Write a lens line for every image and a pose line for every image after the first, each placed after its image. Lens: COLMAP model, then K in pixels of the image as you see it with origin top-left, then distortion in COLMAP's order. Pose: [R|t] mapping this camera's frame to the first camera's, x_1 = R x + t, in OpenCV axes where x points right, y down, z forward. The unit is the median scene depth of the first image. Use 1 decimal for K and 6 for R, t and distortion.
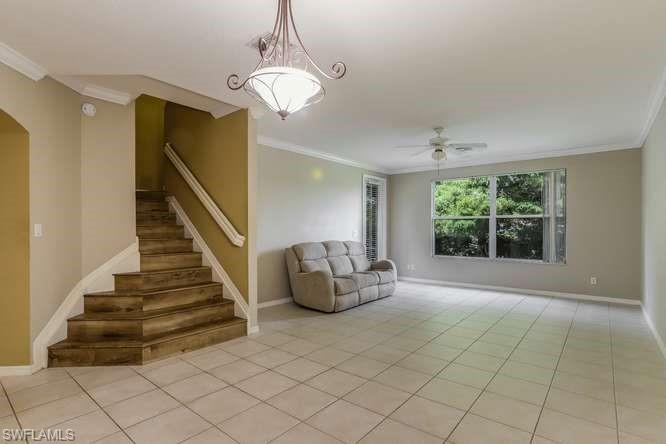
lens RADIAL K [[345.0, 0, 328.7], [0, 345.0, 223.4], [0, 0, 1]] dist [-0.024310, 0.005967]
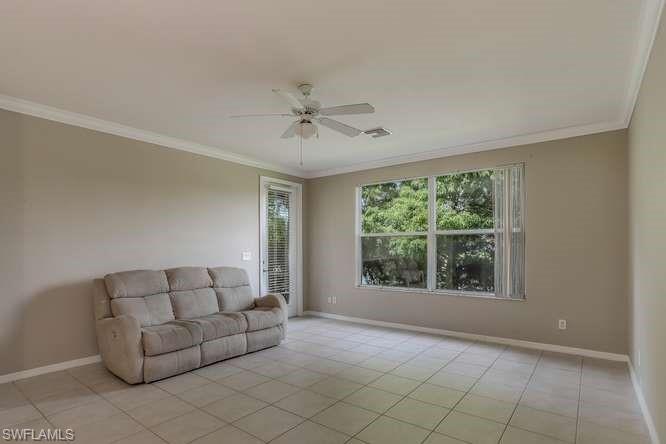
lens RADIAL K [[345.0, 0, 337.3], [0, 345.0, 243.4], [0, 0, 1]] dist [-0.024310, 0.005967]
pose [[0.999540, -0.002214, 0.030238, 0.284813], [0.002373, 0.999983, -0.005245, 0.007554], [-0.030226, 0.005315, 0.999529, 0.303784]]
